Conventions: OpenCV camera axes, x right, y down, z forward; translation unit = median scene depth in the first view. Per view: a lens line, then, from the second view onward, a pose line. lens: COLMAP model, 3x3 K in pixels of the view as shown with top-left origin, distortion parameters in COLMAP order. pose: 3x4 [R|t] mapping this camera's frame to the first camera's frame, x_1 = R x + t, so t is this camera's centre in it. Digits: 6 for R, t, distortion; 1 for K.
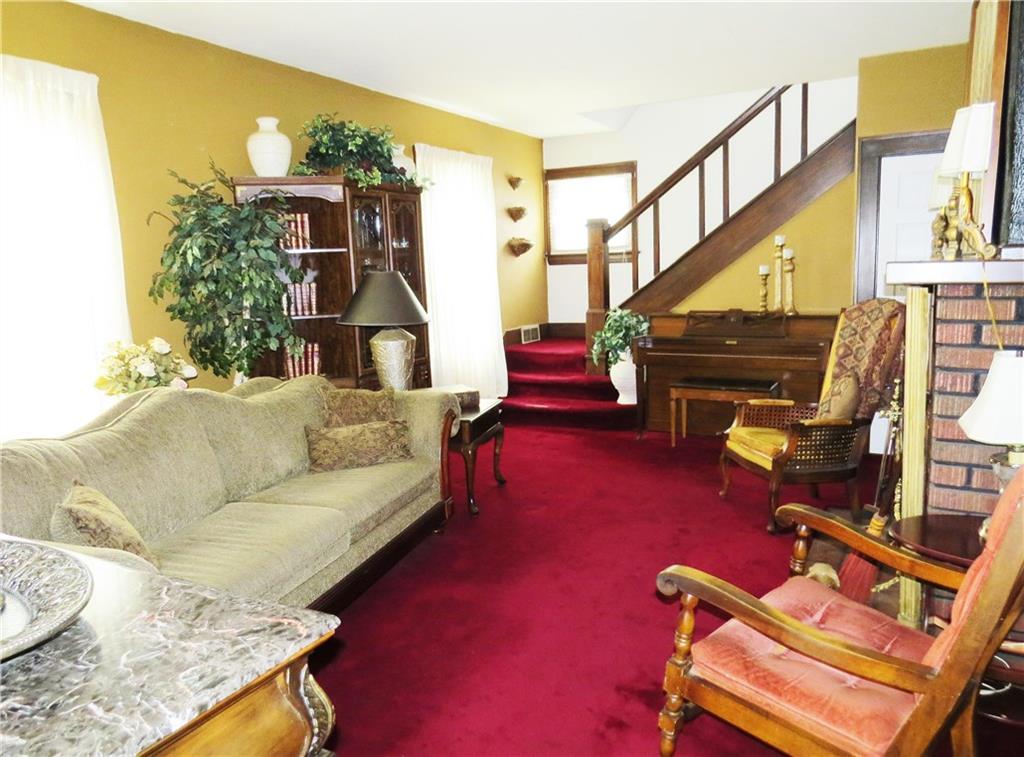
lens RADIAL K [[750.7, 0, 512.0], [0, 750.7, 378.5], [0, 0, 1]] dist [-0.015418, -0.002342]
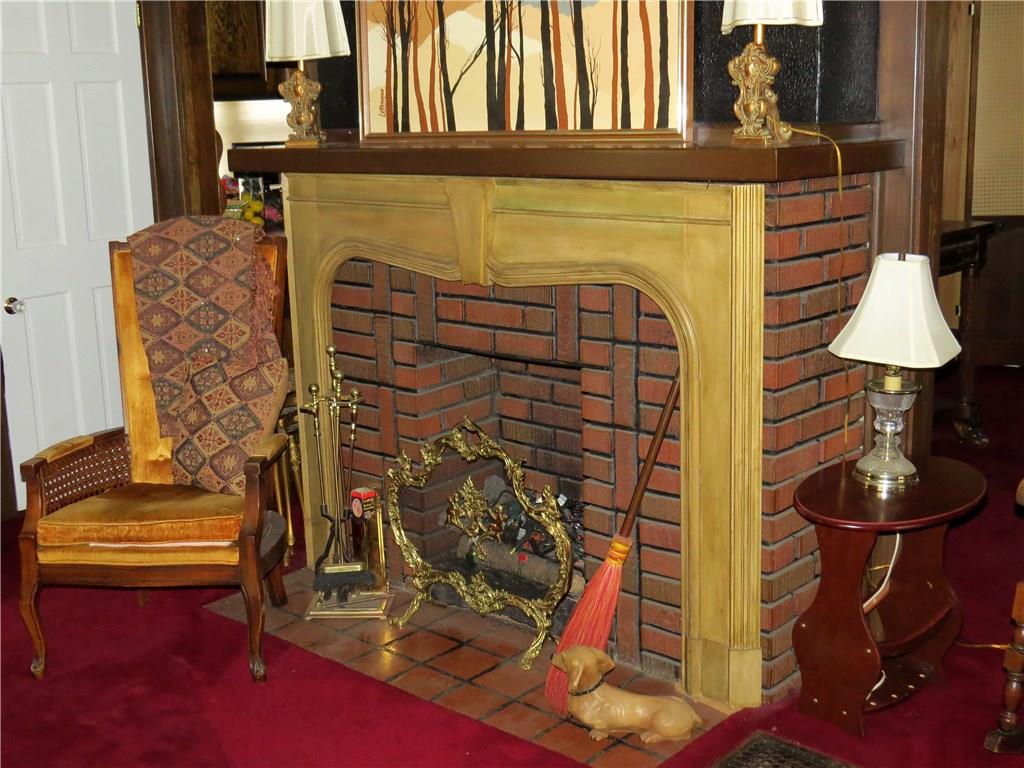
lens RADIAL K [[1290.5, 0, 512.0], [0, 1290.5, 384.0], [0, 0, 1]] dist [-0.058189, 0.071461]
pose [[0.219236, -0.192100, 0.956574, -0.253618], [0.167415, 0.973291, 0.157088, -0.061338], [-0.961201, 0.125705, 0.245541, 0.350421]]
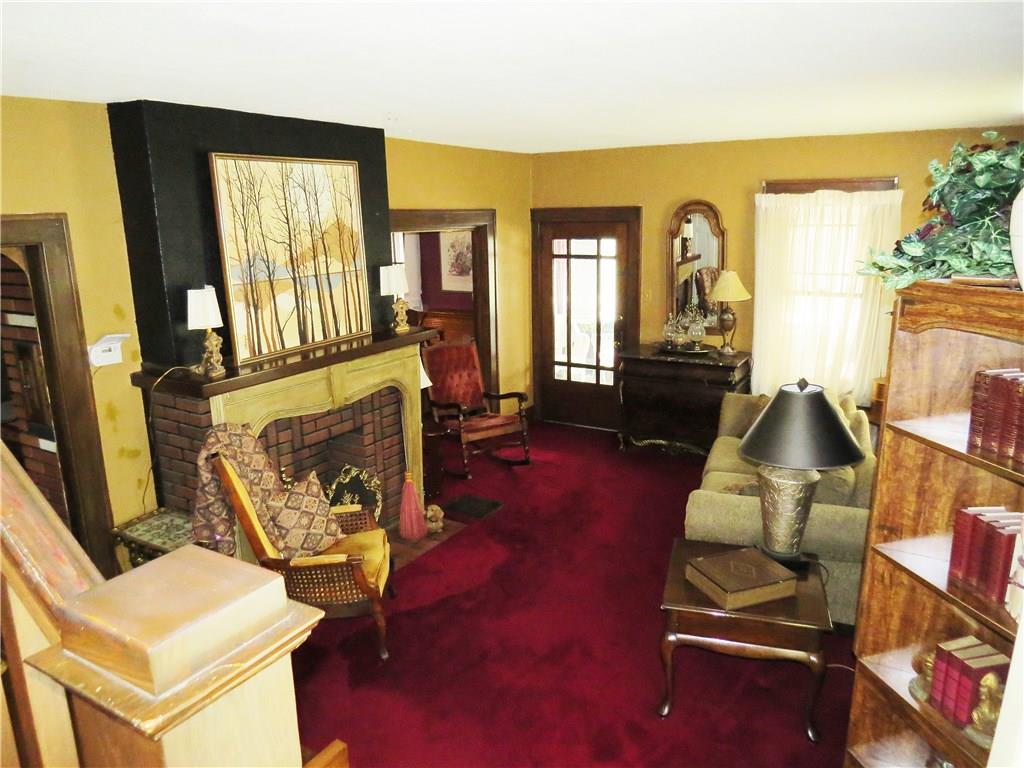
lens RADIAL K [[738.1, 0, 512.0], [0, 738.1, 384.0], [0, 0, 1]] dist [-0.013360, -0.003057]
pose [[-0.997855, 0.033377, 0.056313, 0.056939], [0.051815, 0.928430, 0.367876, -0.294470], [-0.040004, 0.370004, -0.928168, 1.135841]]
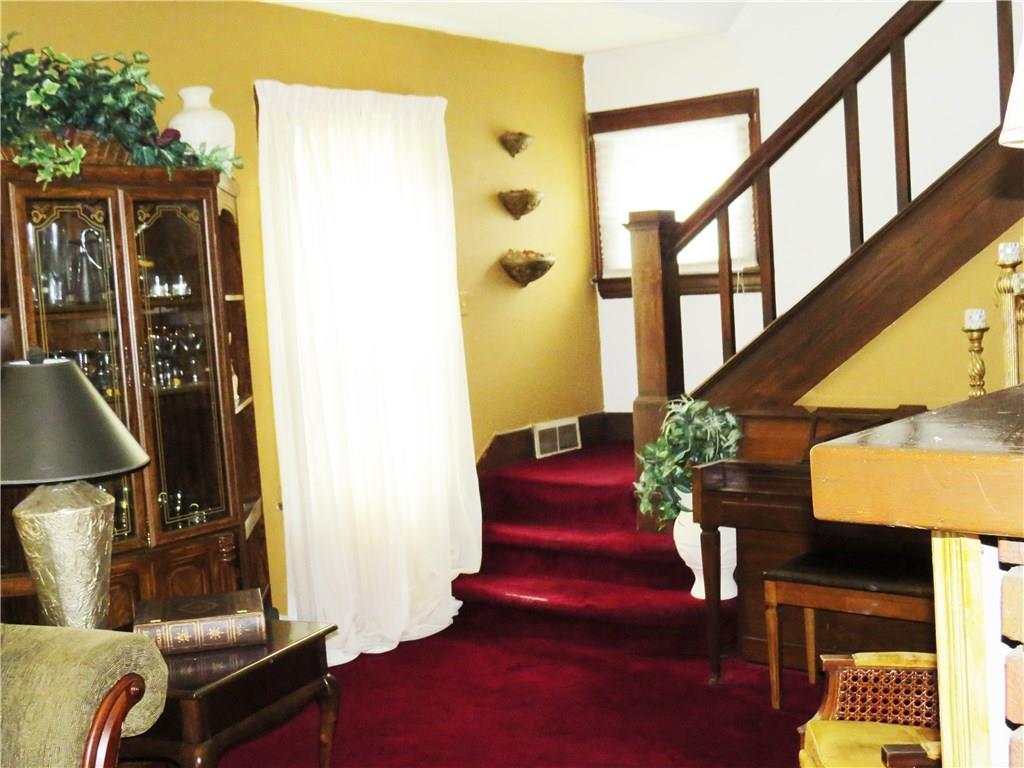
lens RADIAL K [[1290.5, 0, 512.0], [0, 1290.5, 384.0], [0, 0, 1]] dist [-0.058189, 0.071461]
pose [[0.985558, -0.011176, -0.168968, 0.170791], [0.001279, 0.998283, -0.058569, -0.053985], [0.169333, 0.057507, 0.983880, 0.173604]]
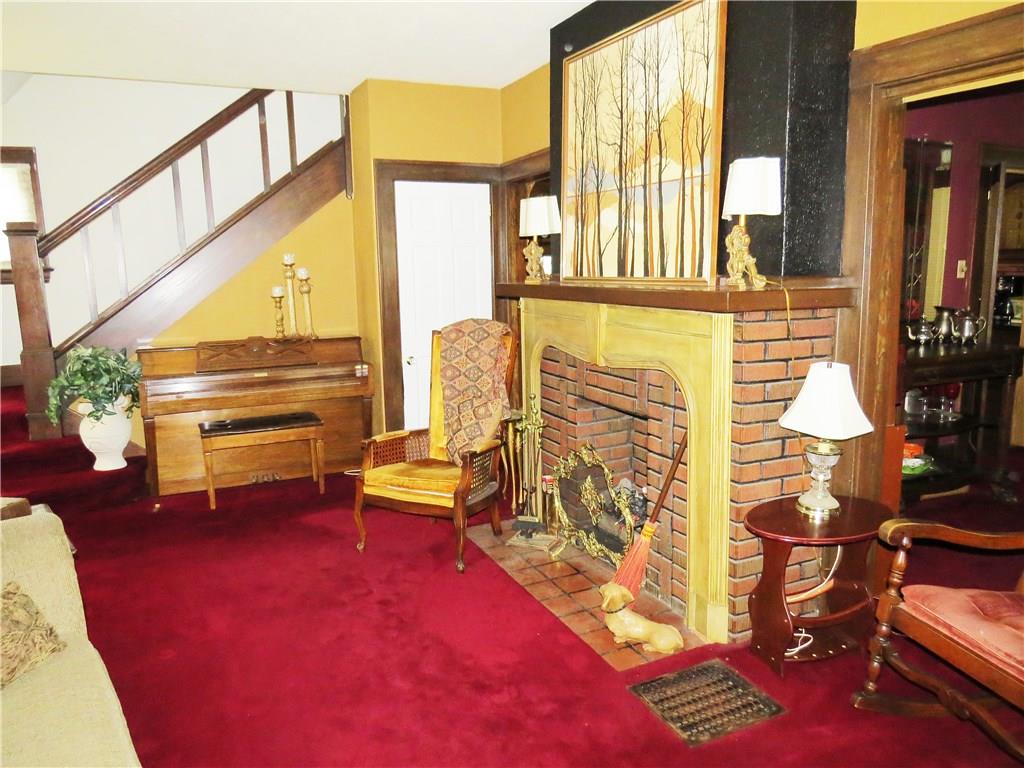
lens RADIAL K [[738.1, 0, 512.0], [0, 738.1, 384.0], [0, 0, 1]] dist [-0.013360, -0.003057]
pose [[0.586189, -0.118116, 0.801518, -0.198339], [0.123796, 0.990756, 0.055466, -0.043340], [-0.800661, 0.066711, 0.595392, 0.224922]]
